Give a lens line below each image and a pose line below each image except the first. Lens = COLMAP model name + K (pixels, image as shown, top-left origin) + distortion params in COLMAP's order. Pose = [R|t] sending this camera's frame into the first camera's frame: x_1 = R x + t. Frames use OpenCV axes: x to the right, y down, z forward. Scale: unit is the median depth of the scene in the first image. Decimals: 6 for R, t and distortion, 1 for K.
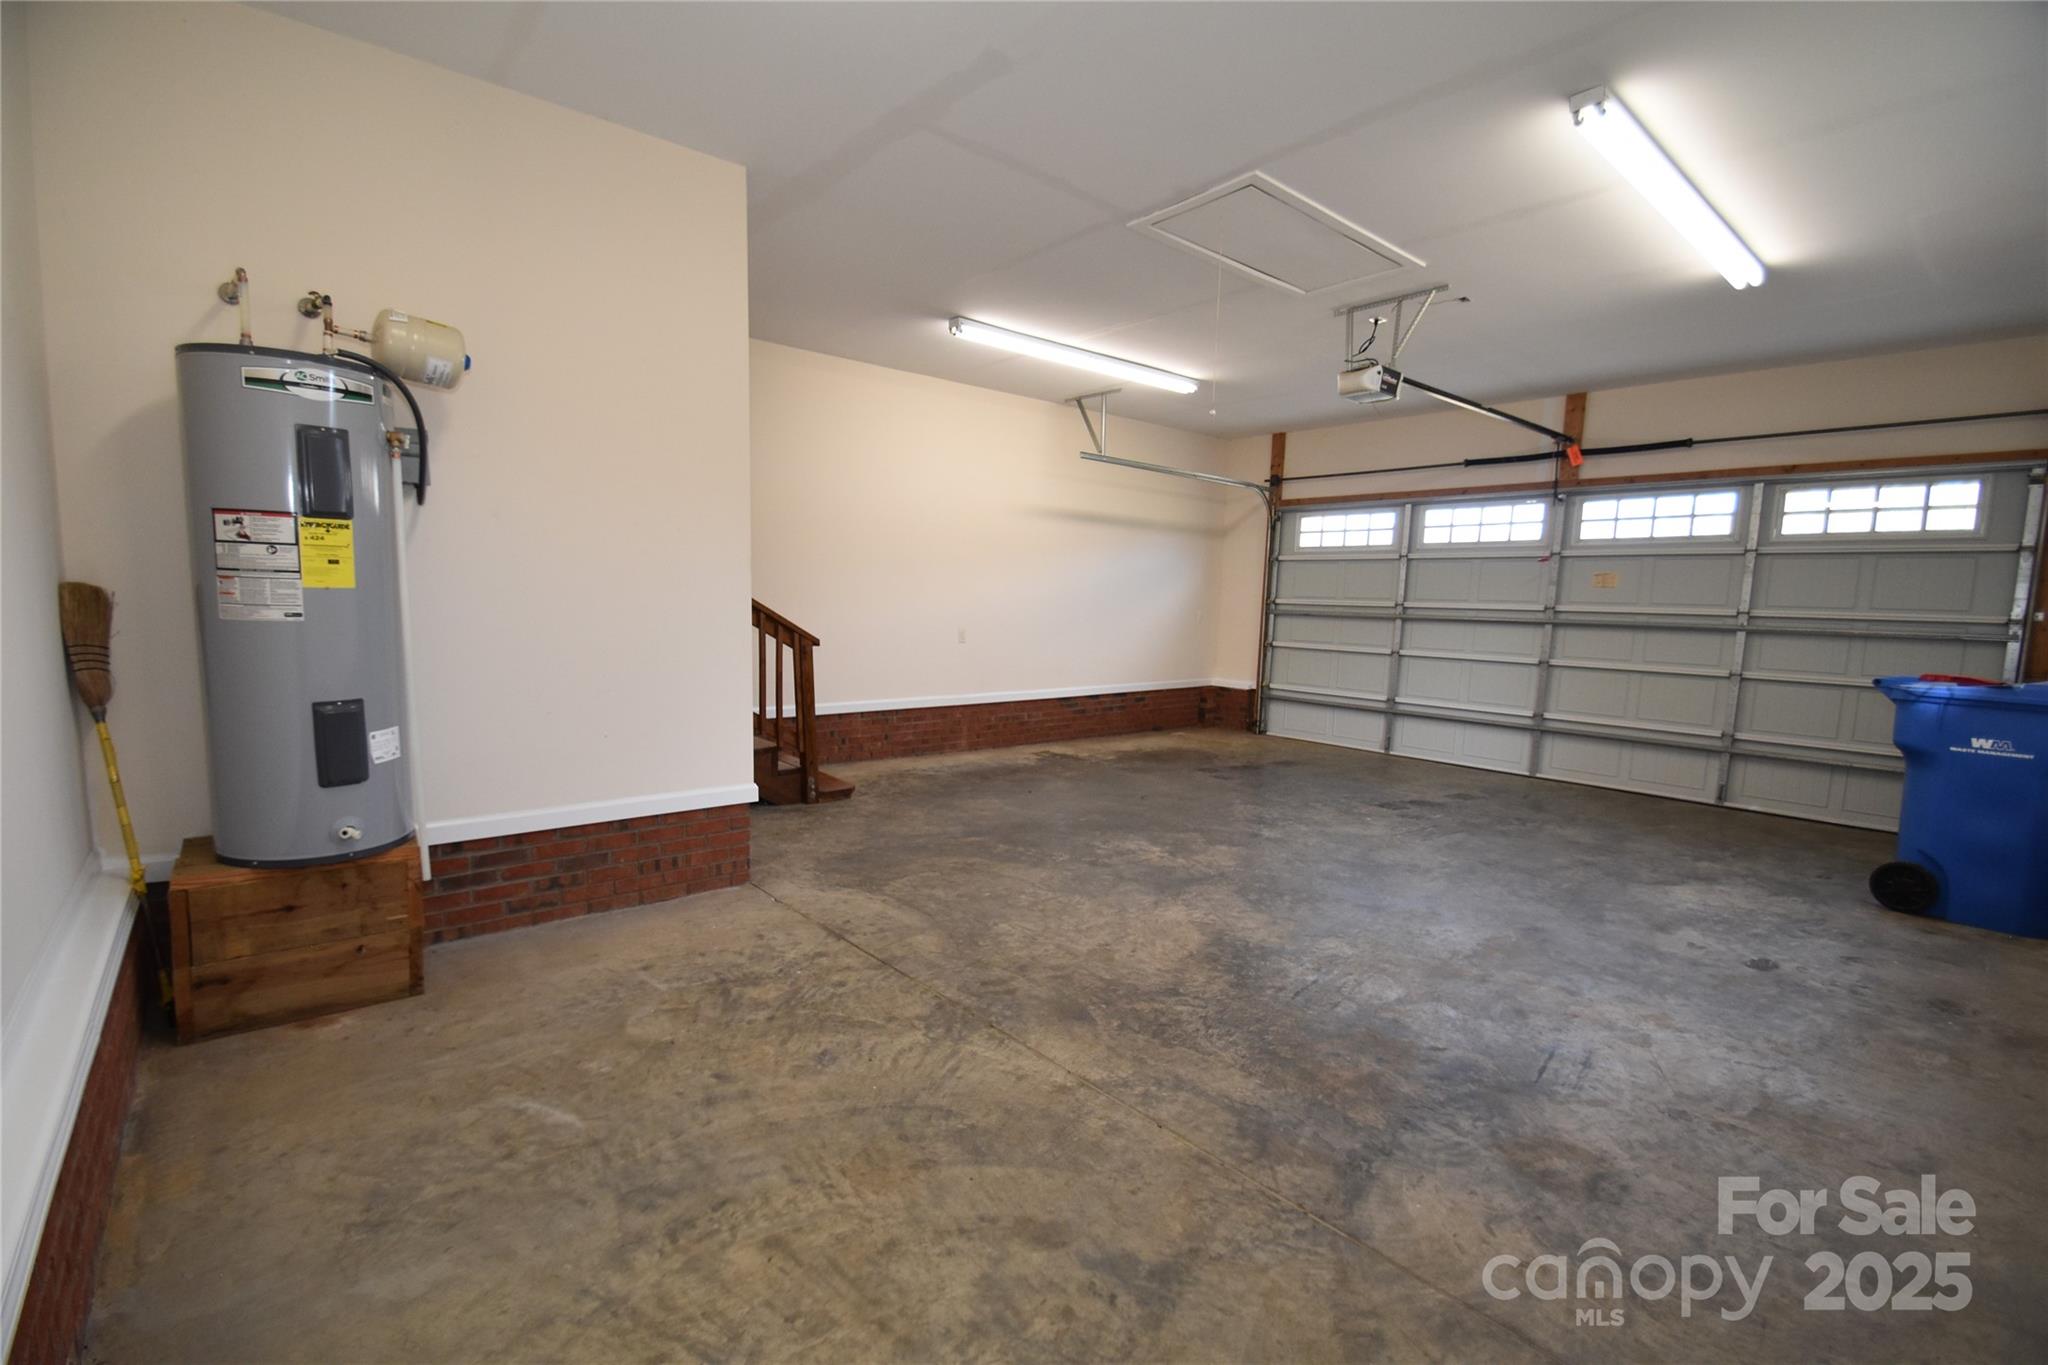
lens RADIAL K [[896.4, 0, 1013.0], [0, 896.4, 706.6], [0, 0, 1]] dist [0.007080, -0.013139]
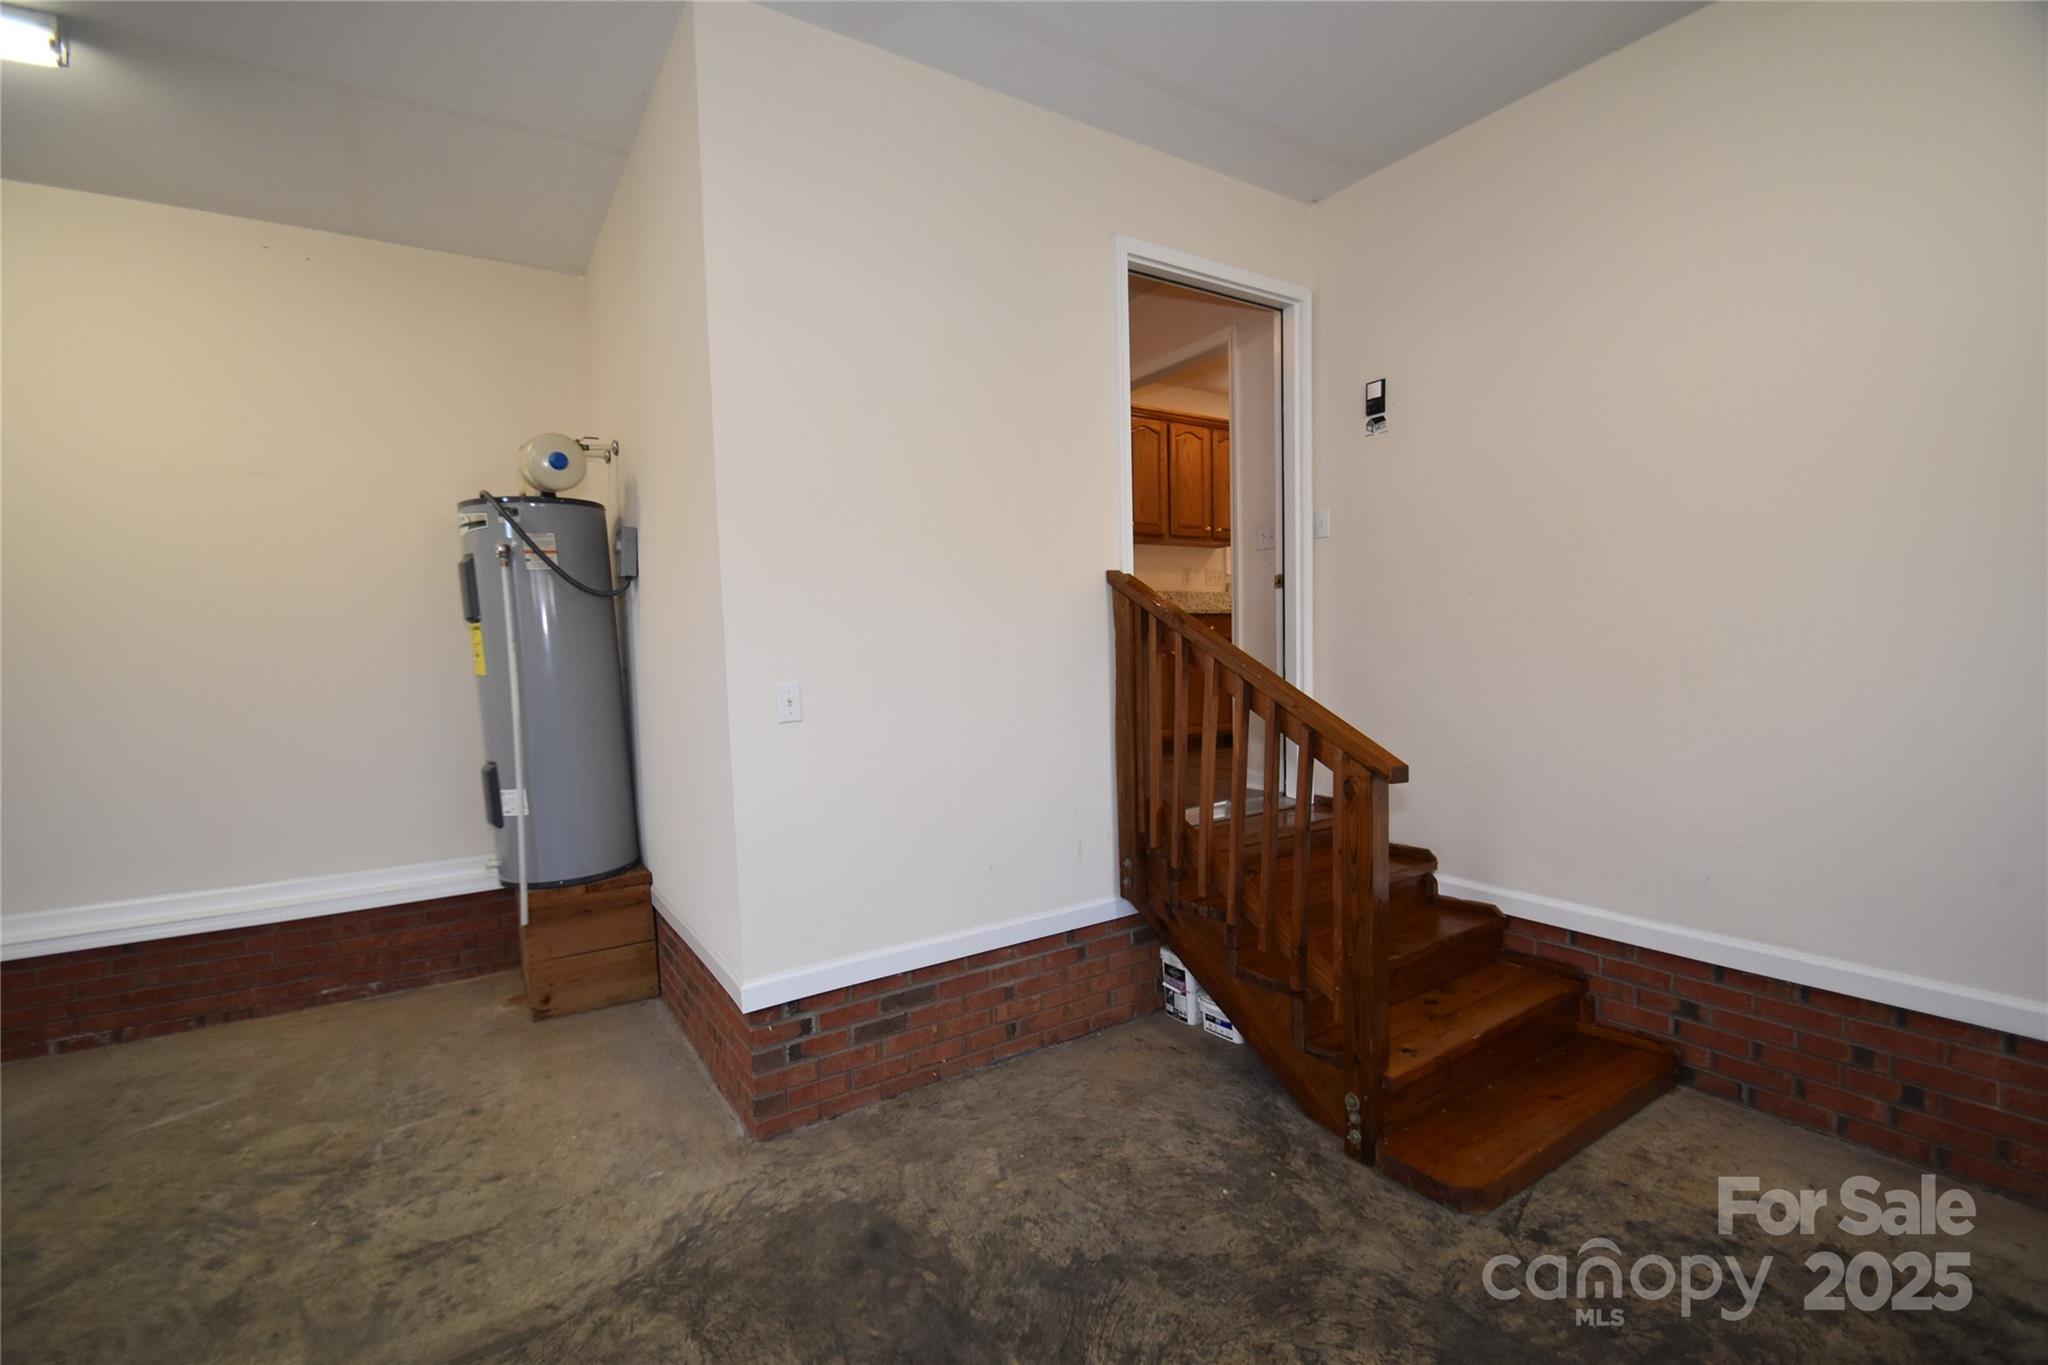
lens RADIAL K [[896.4, 0, 1013.0], [0, 896.4, 706.6], [0, 0, 1]] dist [0.007080, -0.013139]
pose [[-0.137593, 0.048473, -0.989302, 0.324963], [-0.092965, 0.993761, 0.061621, -0.180905], [0.986116, 0.100449, -0.132228, 1.465352]]
